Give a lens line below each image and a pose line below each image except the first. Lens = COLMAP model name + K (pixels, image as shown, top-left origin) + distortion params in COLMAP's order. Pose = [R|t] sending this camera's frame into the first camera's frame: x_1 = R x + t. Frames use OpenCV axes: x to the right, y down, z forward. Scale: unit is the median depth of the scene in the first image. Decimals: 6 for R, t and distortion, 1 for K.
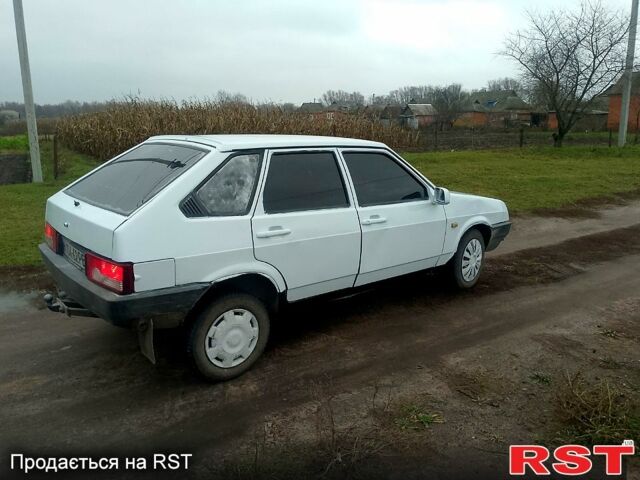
lens RADIAL K [[497.1, 0, 320.0], [0, 497.1, 240.0], [0, 0, 1]] dist [0.094682, -0.148372]
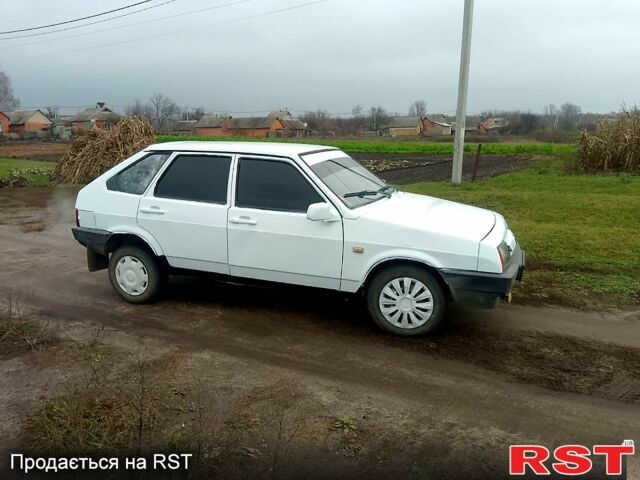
lens RADIAL K [[497.1, 0, 320.0], [0, 497.1, 240.0], [0, 0, 1]] dist [0.094682, -0.148372]
pose [[0.501777, 0.187803, -0.844364, 1.167003], [-0.200011, 0.974883, 0.097973, -0.143965], [0.841556, 0.119721, 0.526736, 0.578250]]
